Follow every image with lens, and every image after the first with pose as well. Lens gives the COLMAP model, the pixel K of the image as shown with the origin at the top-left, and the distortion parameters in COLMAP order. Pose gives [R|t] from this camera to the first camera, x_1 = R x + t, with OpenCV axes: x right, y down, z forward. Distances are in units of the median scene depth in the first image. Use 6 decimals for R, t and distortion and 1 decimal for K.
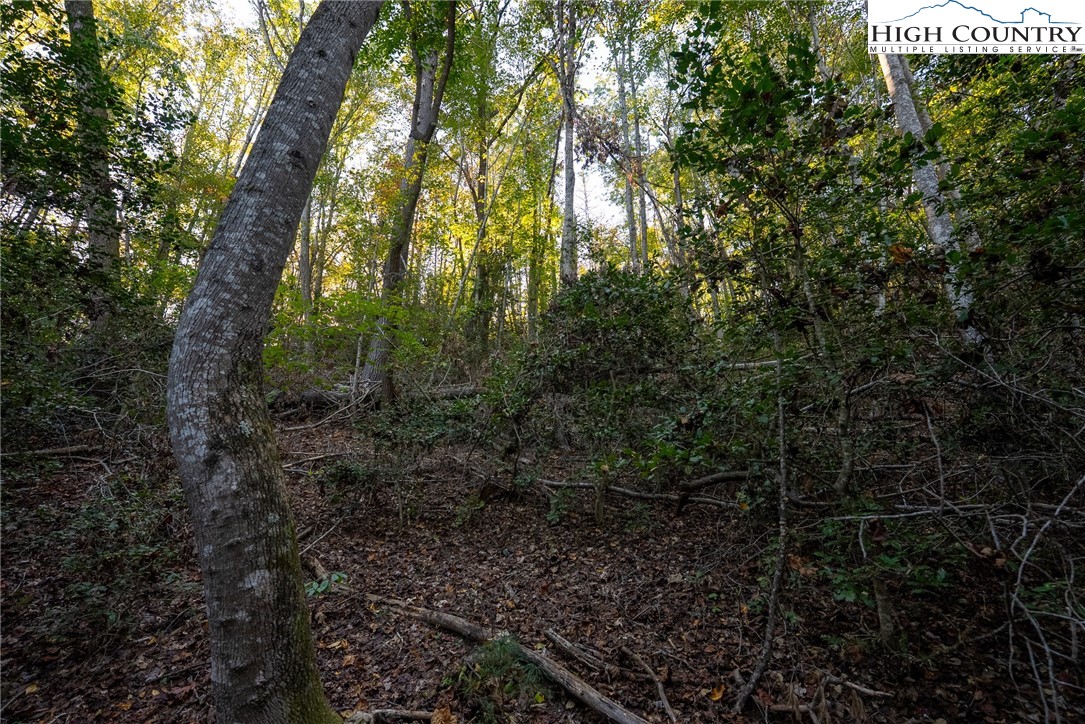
lens RADIAL K [[441.8, 0, 542.5], [0, 441.8, 362.0], [0, 0, 1]] dist [-0.000001, -0.000002]
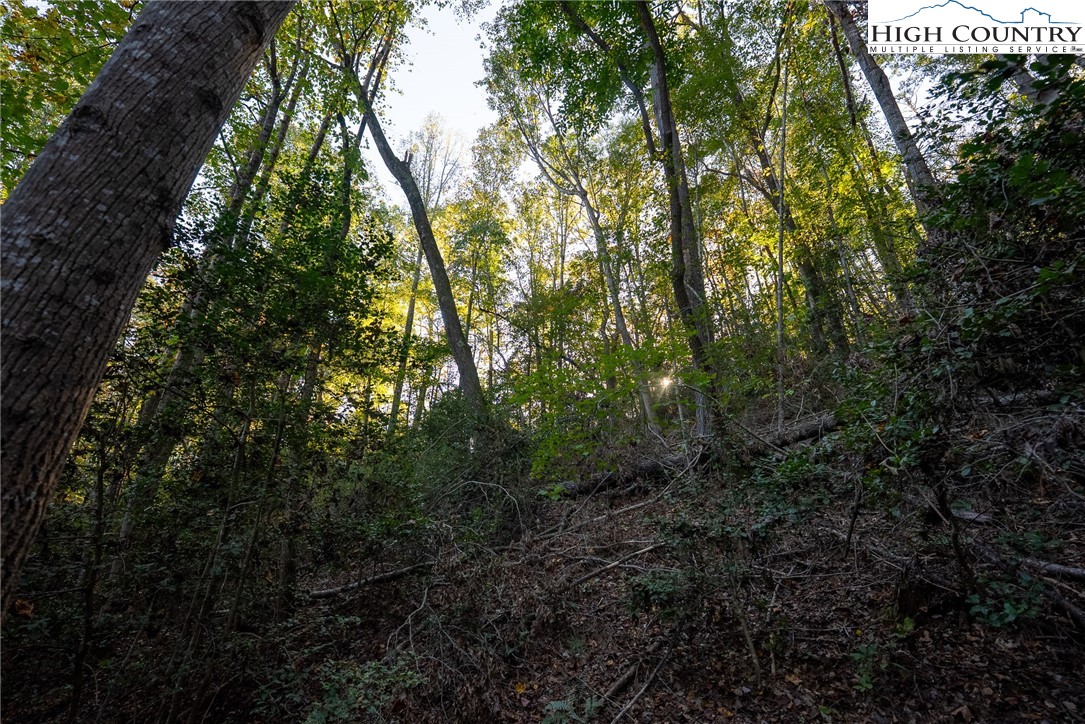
lens RADIAL K [[445.6, 0, 542.5], [0, 445.6, 362.0], [0, 0, 1]] dist [-0.019890, 0.000179]
pose [[0.691425, -0.320213, -0.647607, 0.003351], [0.250694, 0.947051, -0.200618, 0.001751], [0.677557, -0.023639, 0.735090, 0.172943]]
